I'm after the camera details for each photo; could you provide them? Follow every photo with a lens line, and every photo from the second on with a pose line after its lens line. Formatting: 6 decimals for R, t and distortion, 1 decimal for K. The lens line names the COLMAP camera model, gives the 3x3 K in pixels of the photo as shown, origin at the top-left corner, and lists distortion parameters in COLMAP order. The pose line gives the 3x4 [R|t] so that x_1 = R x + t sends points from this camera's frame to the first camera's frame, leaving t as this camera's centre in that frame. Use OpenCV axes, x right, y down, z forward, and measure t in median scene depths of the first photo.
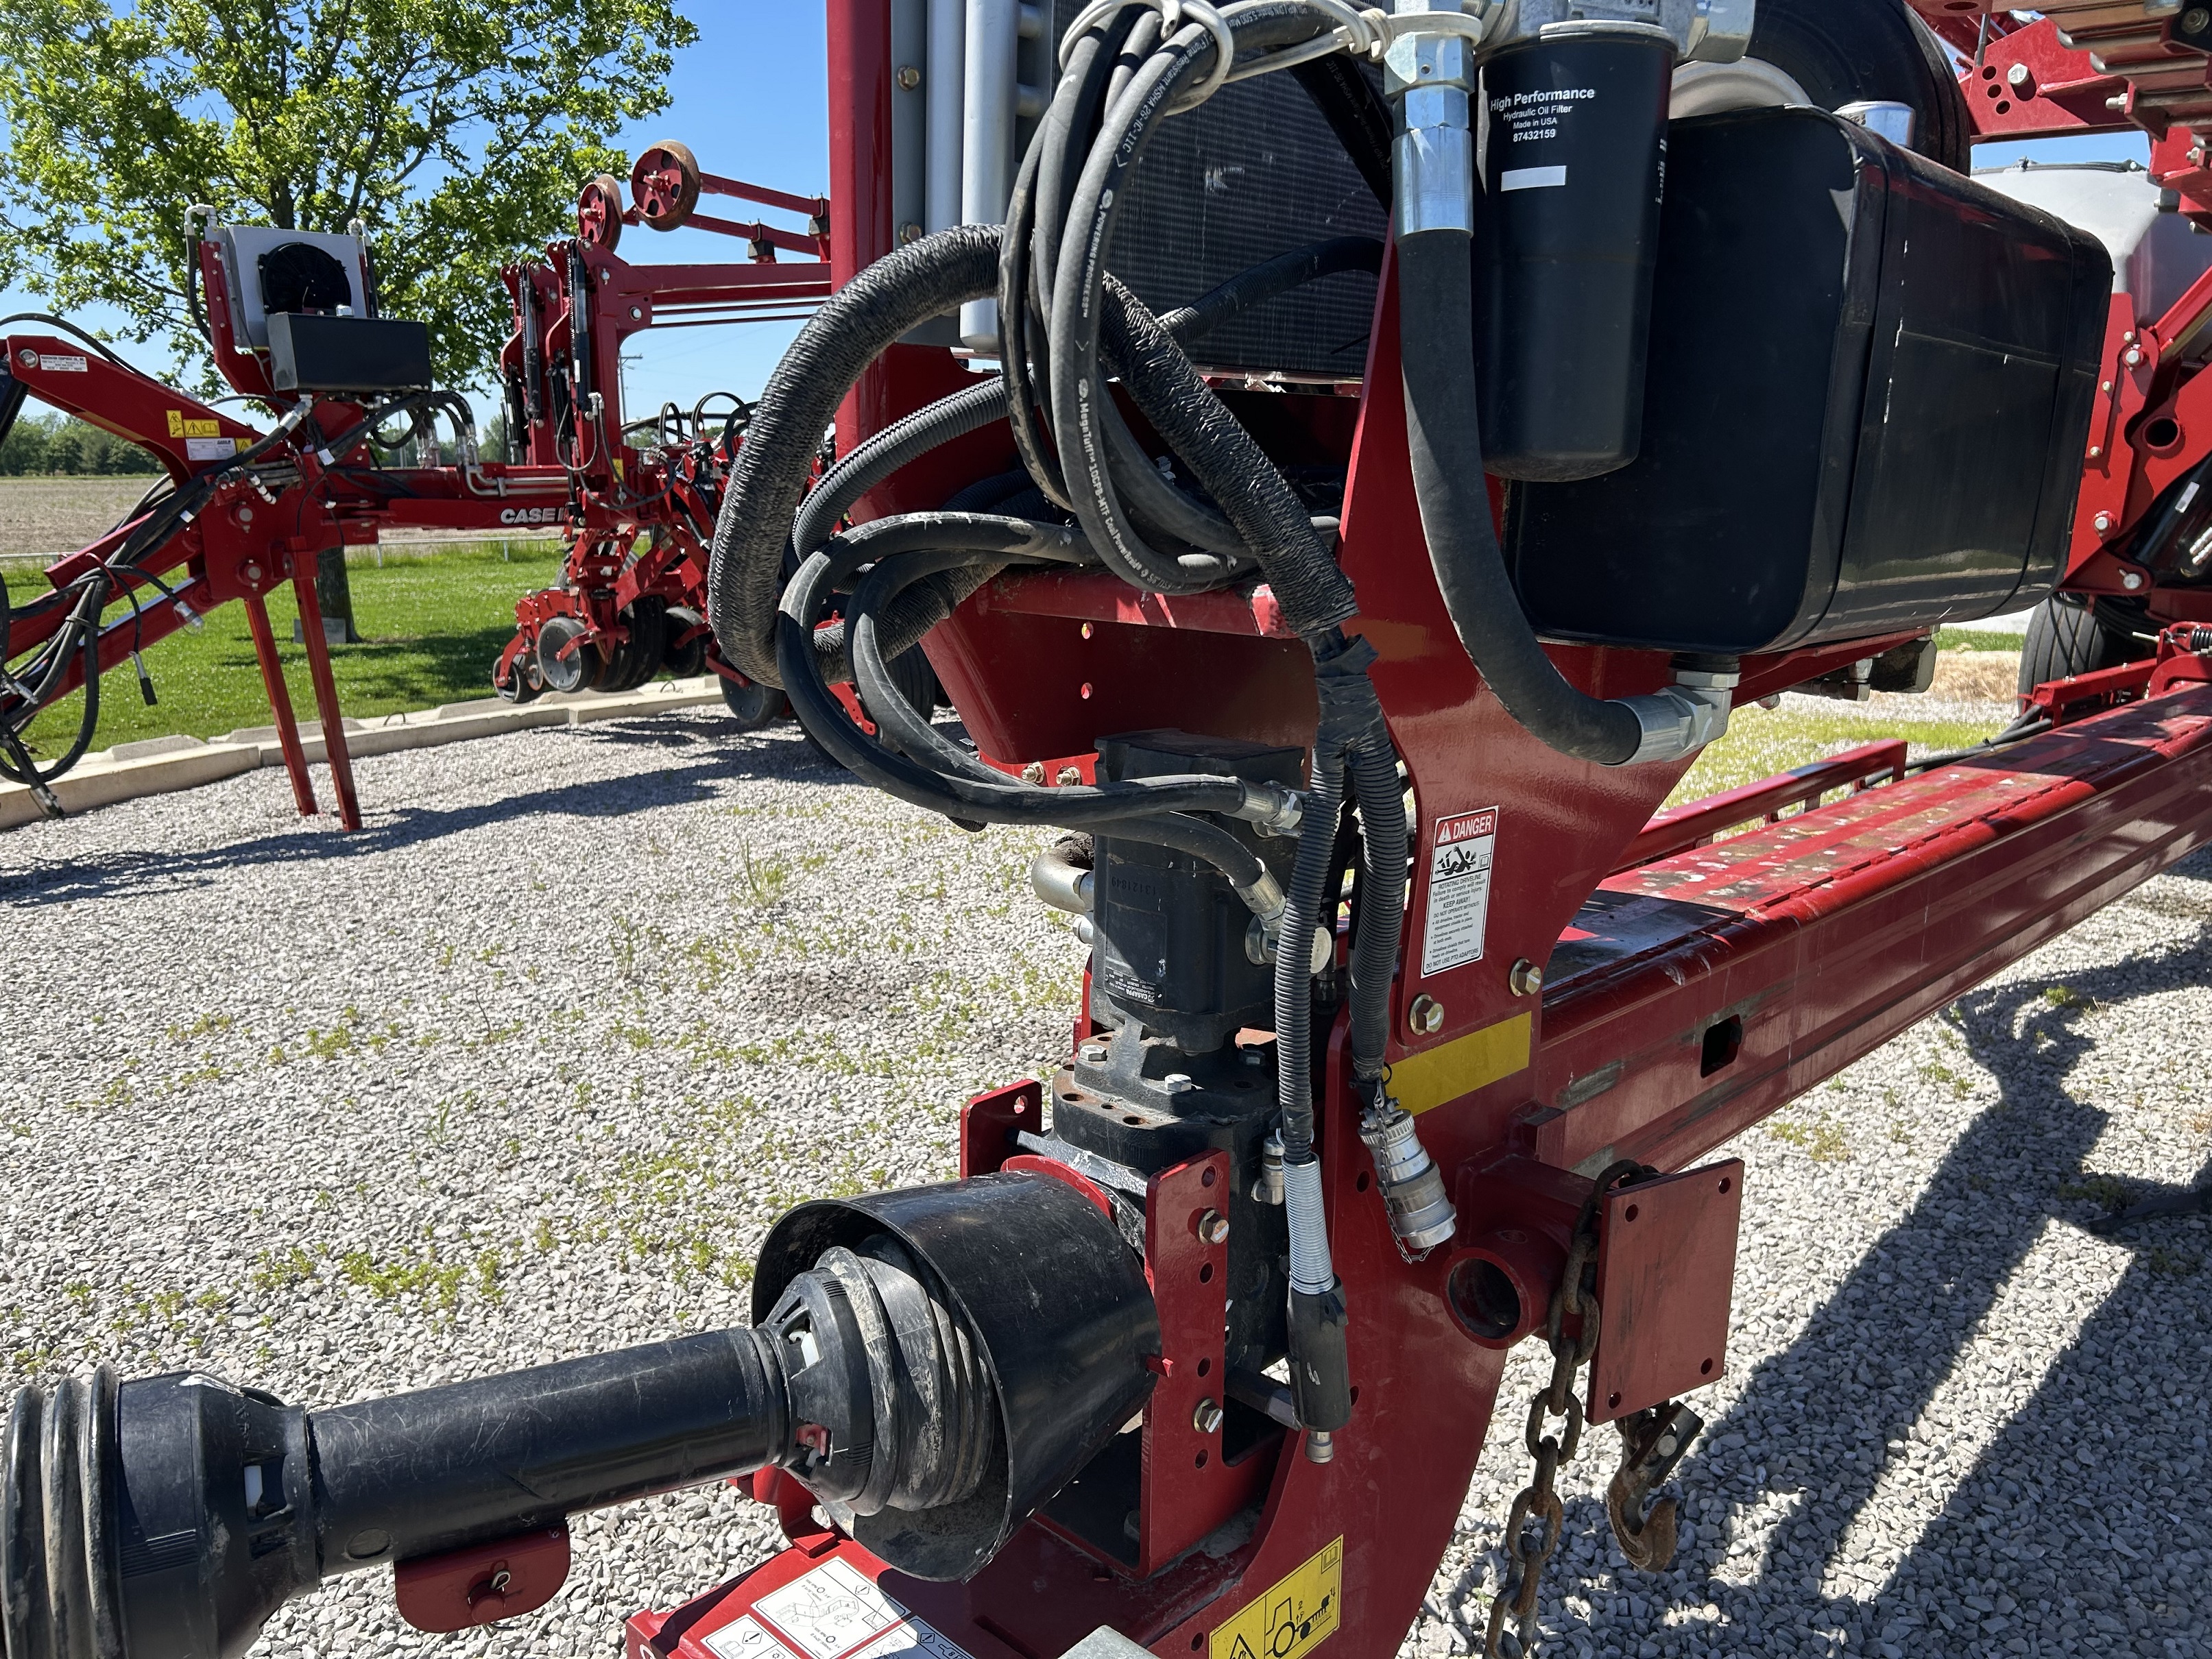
lens RADIAL K [[1635.3, 0, 1120.2], [0, 1635.3, 826.6], [0, 0, 1]] dist [0.026639, -0.025652]
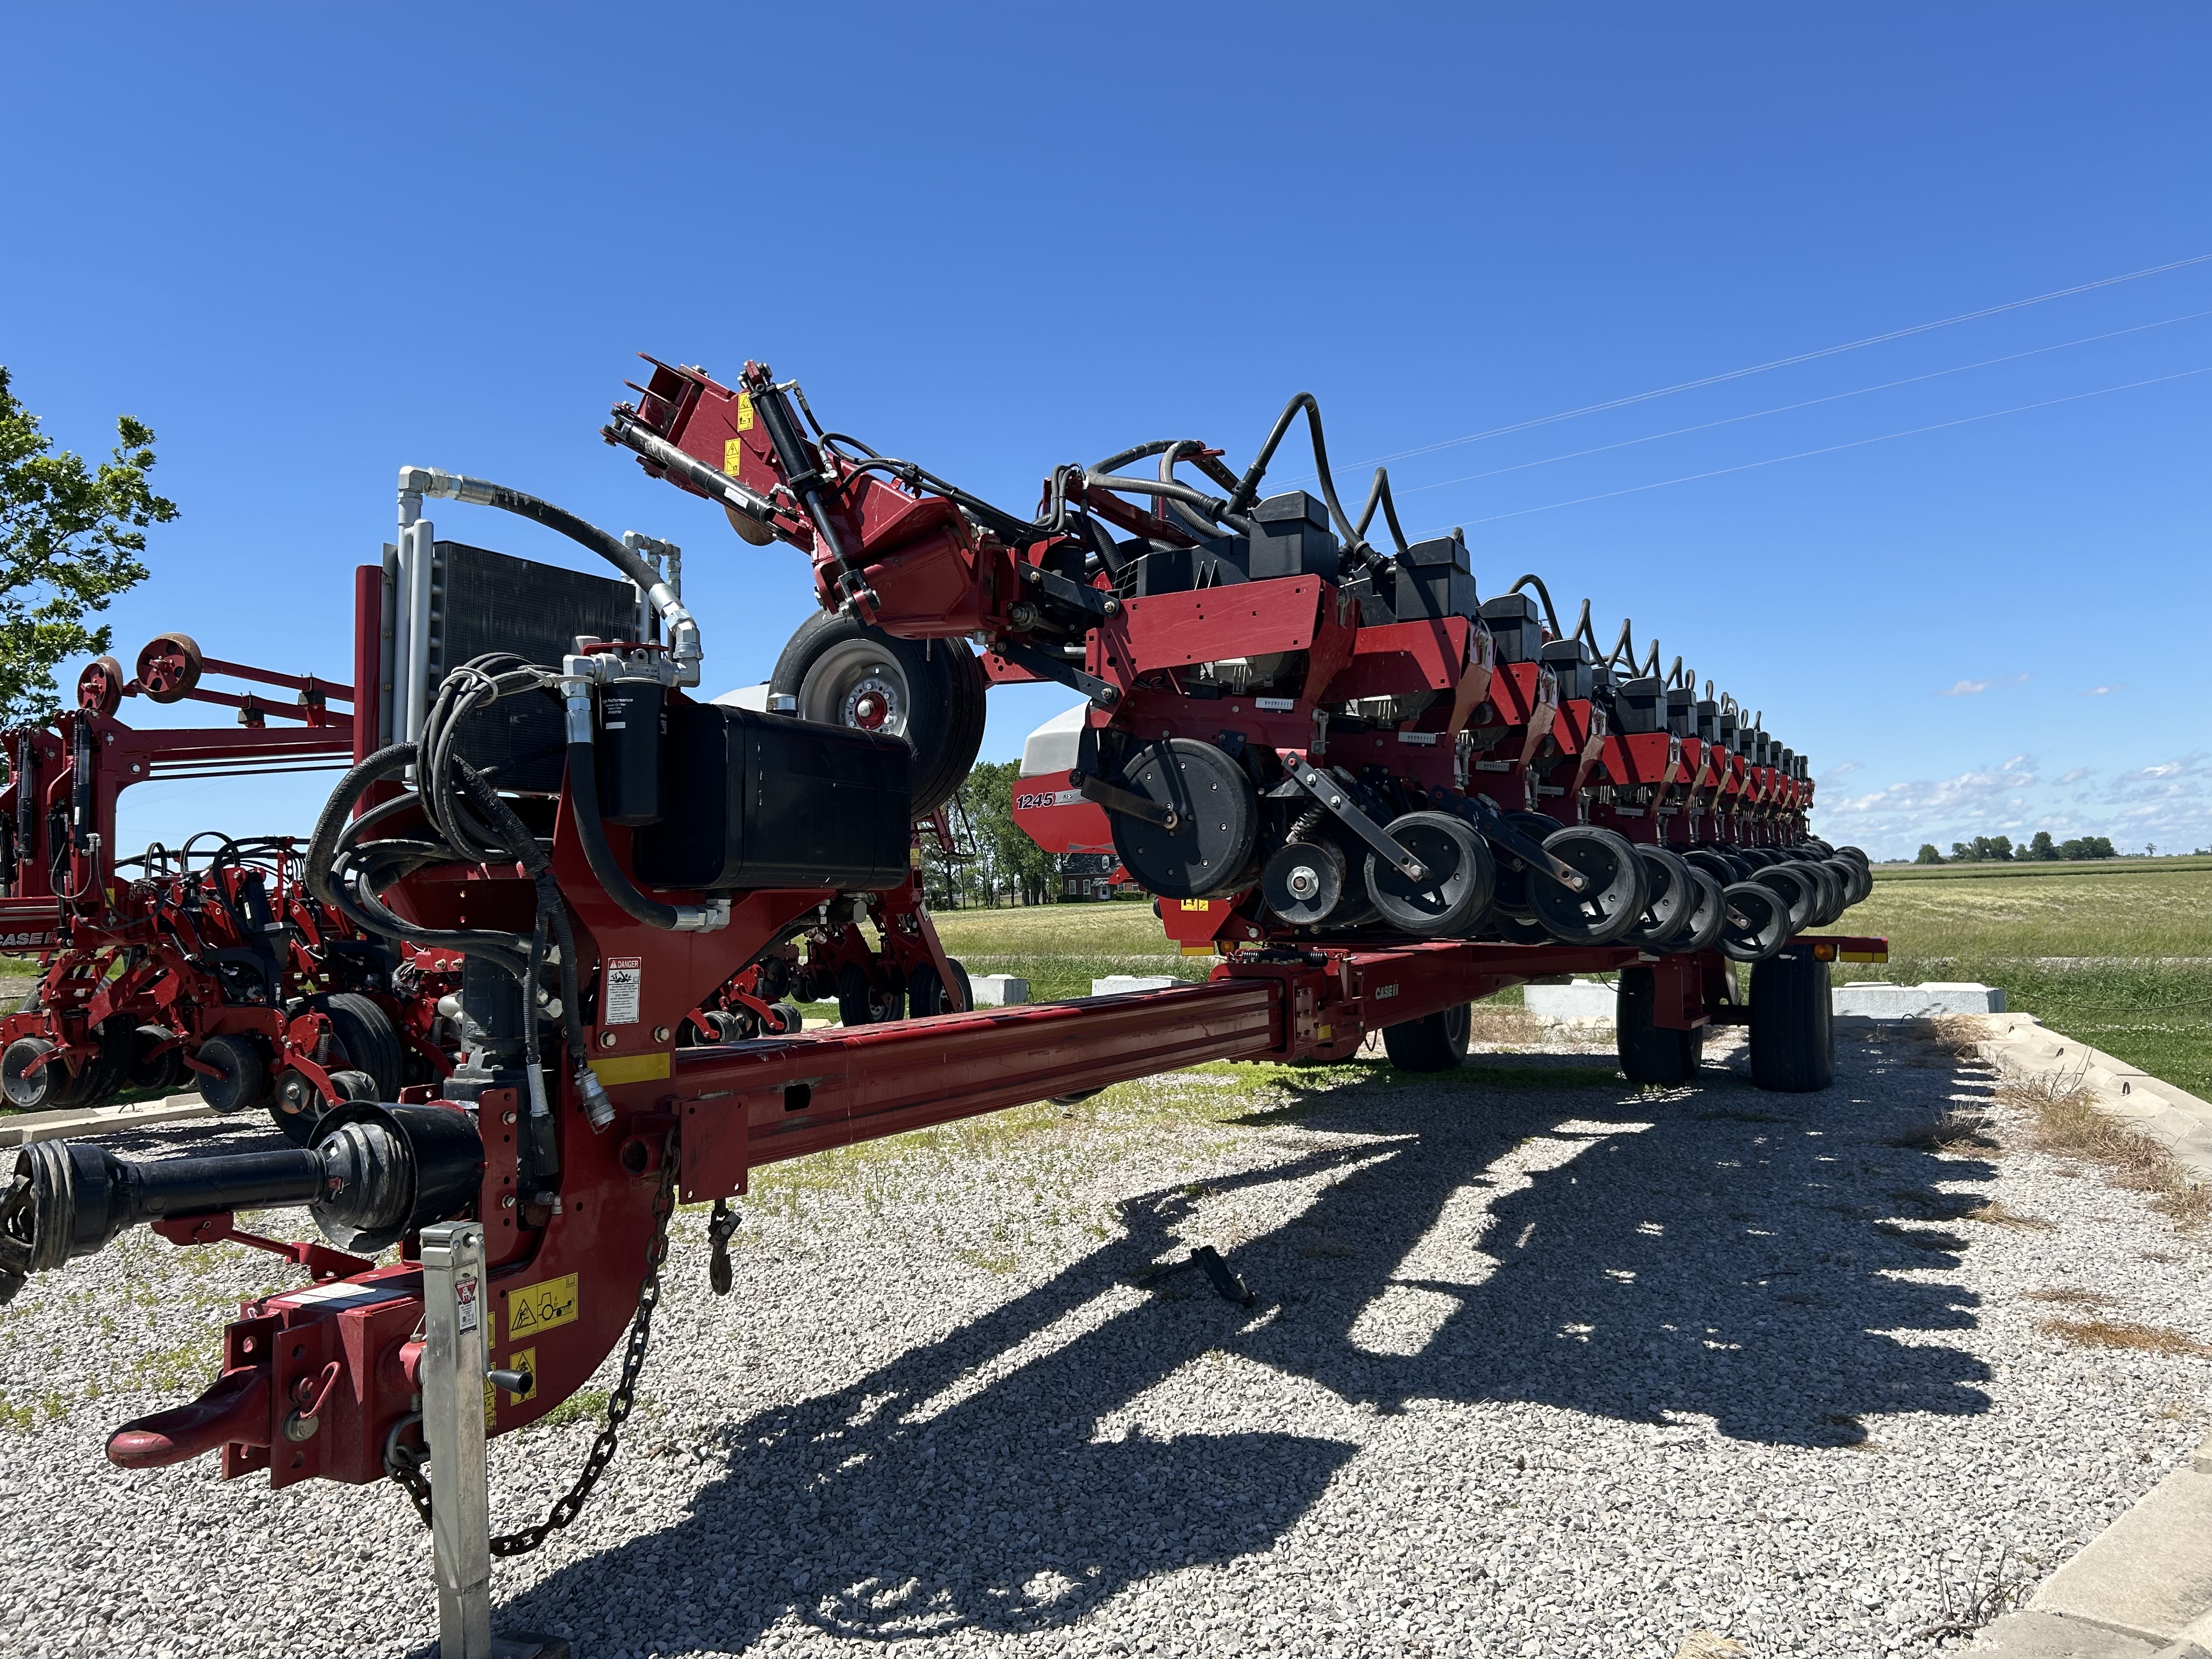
lens RADIAL K [[1635.5, 0, 1118.0], [0, 1635.5, 828.0], [0, 0, 1]] dist [0.026639, -0.025652]
pose [[0.956725, -0.013558, 0.290677, 0.066408], [0.089228, 0.964462, -0.248699, 0.156115], [-0.276975, 0.263873, 0.923935, -0.502639]]
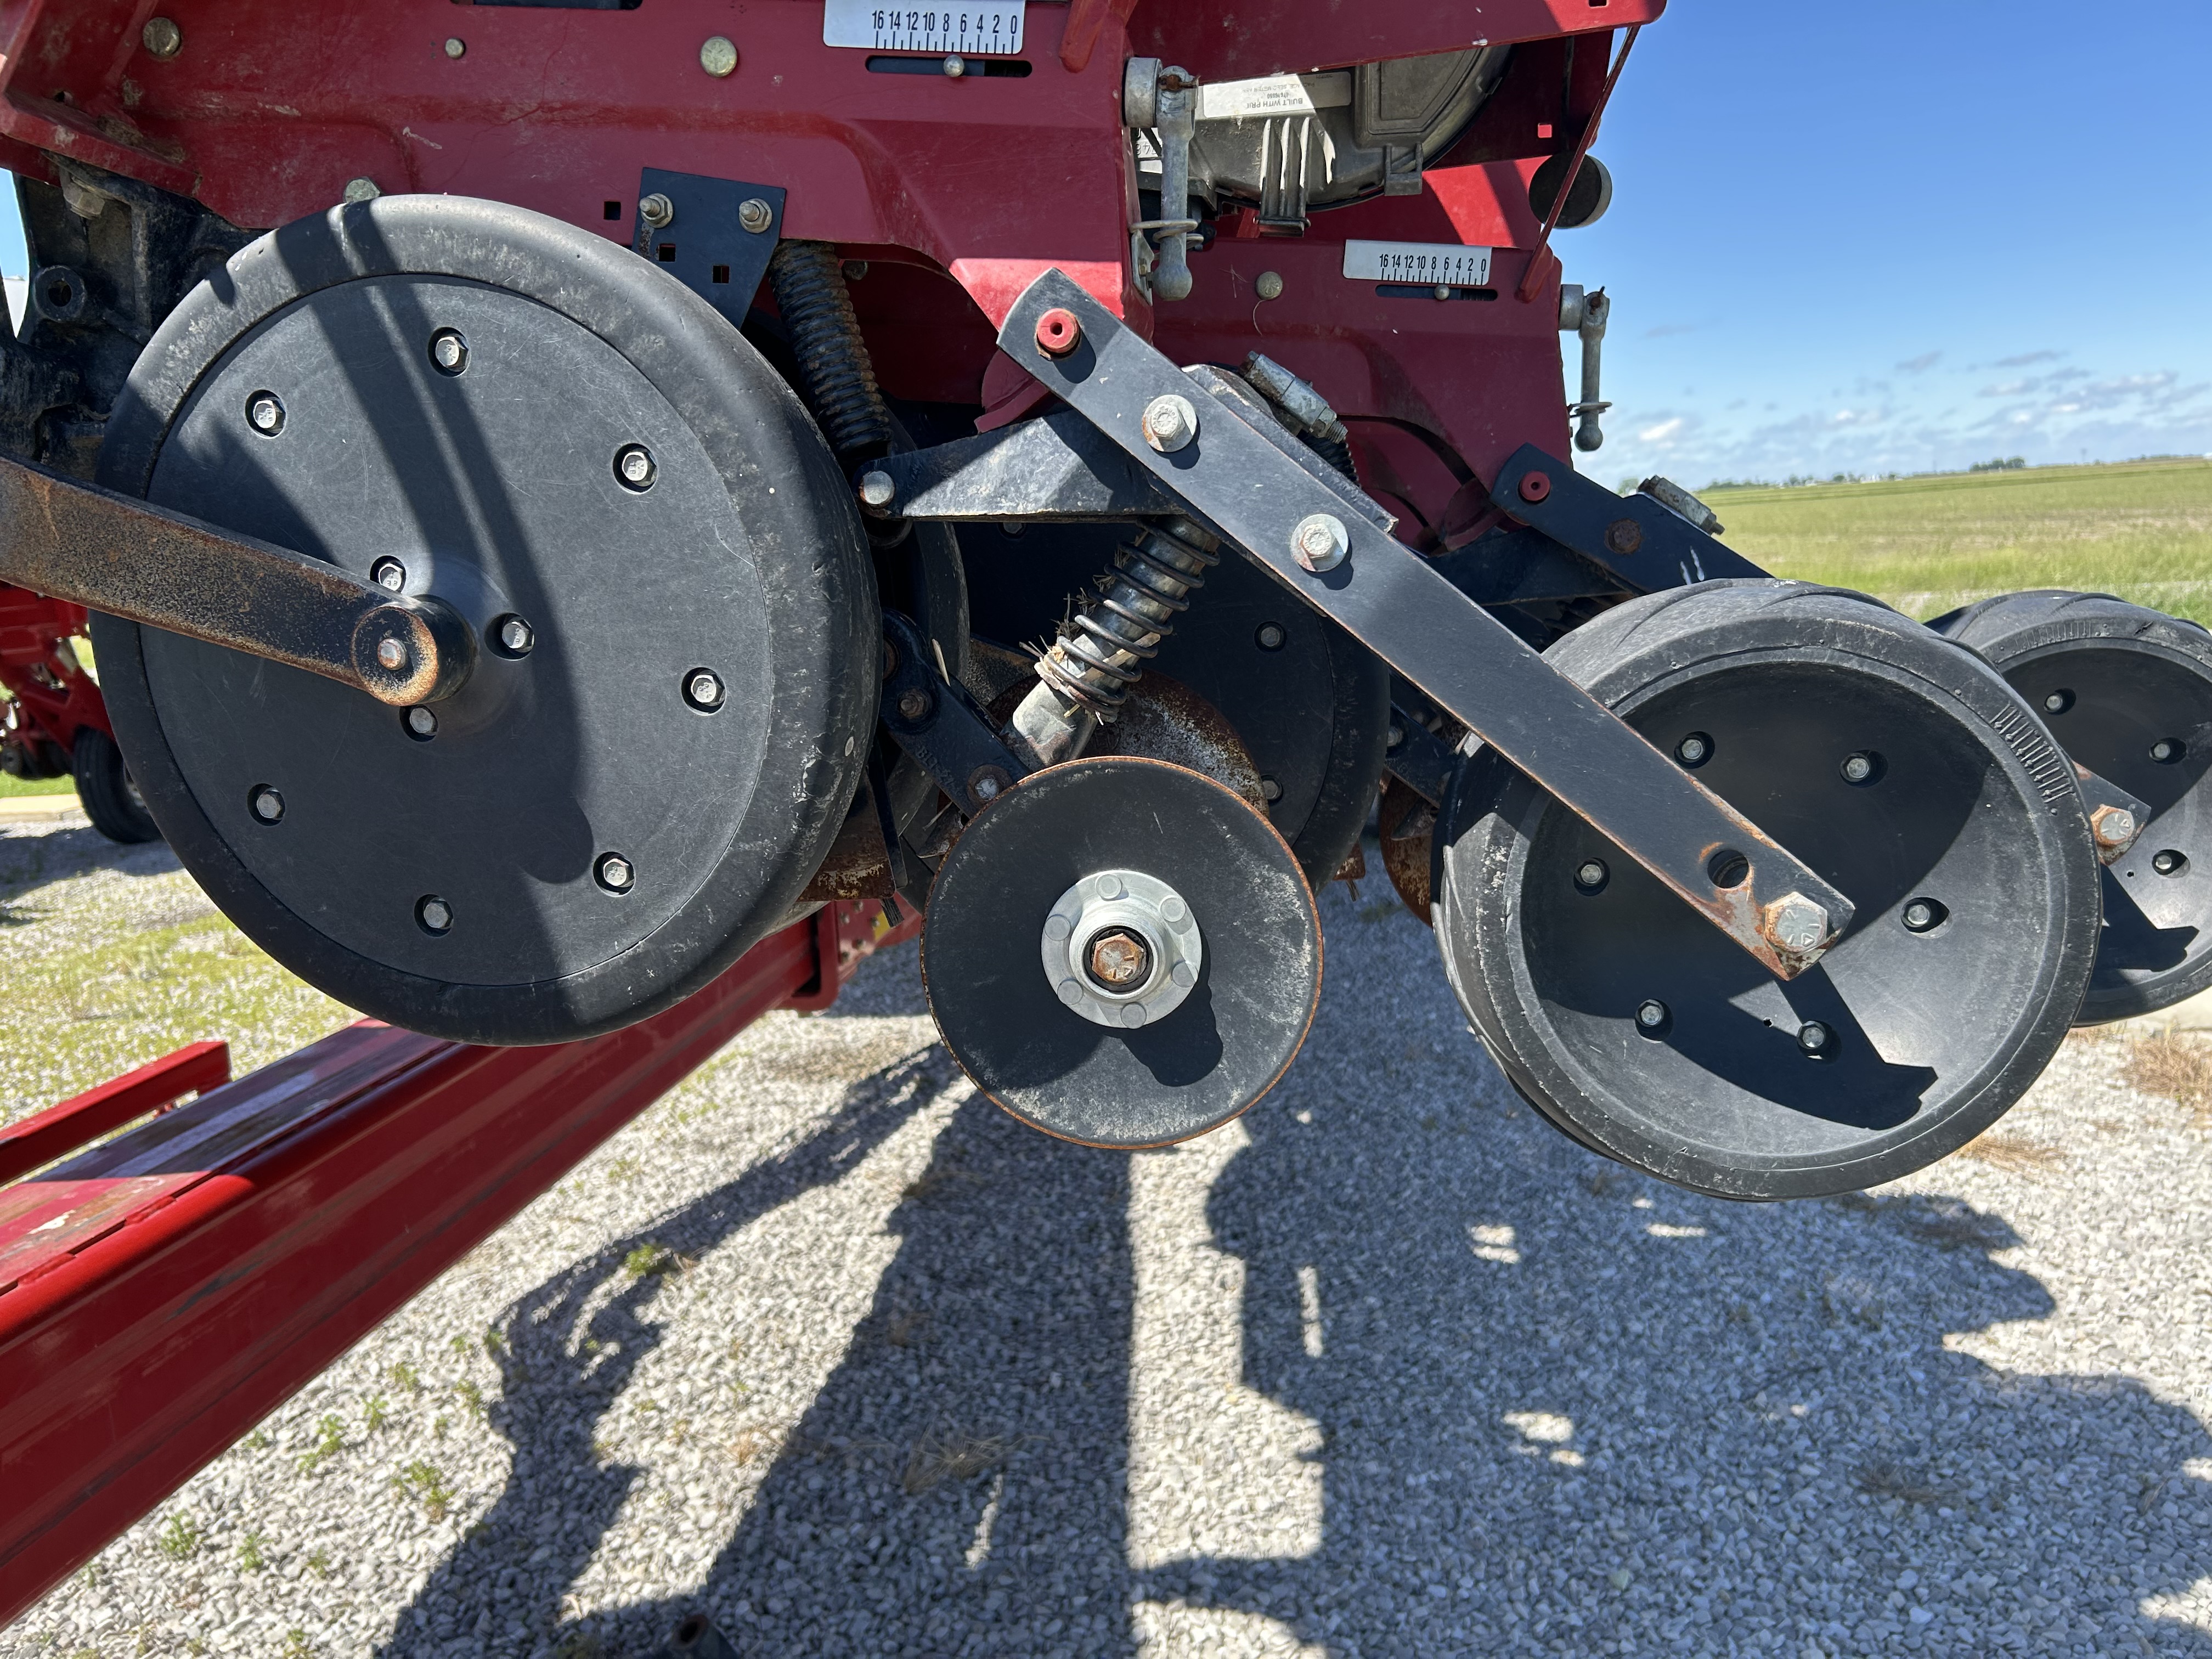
lens RADIAL K [[1635.5, 0, 1108.2], [0, 1635.5, 818.2], [0, 0, 1]] dist [0.026639, -0.025652]
pose [[0.806323, -0.146775, 0.572976, 0.342188], [0.184594, 0.982782, -0.008019, -0.059683], [-0.561933, 0.112233, 0.819533, 0.214072]]
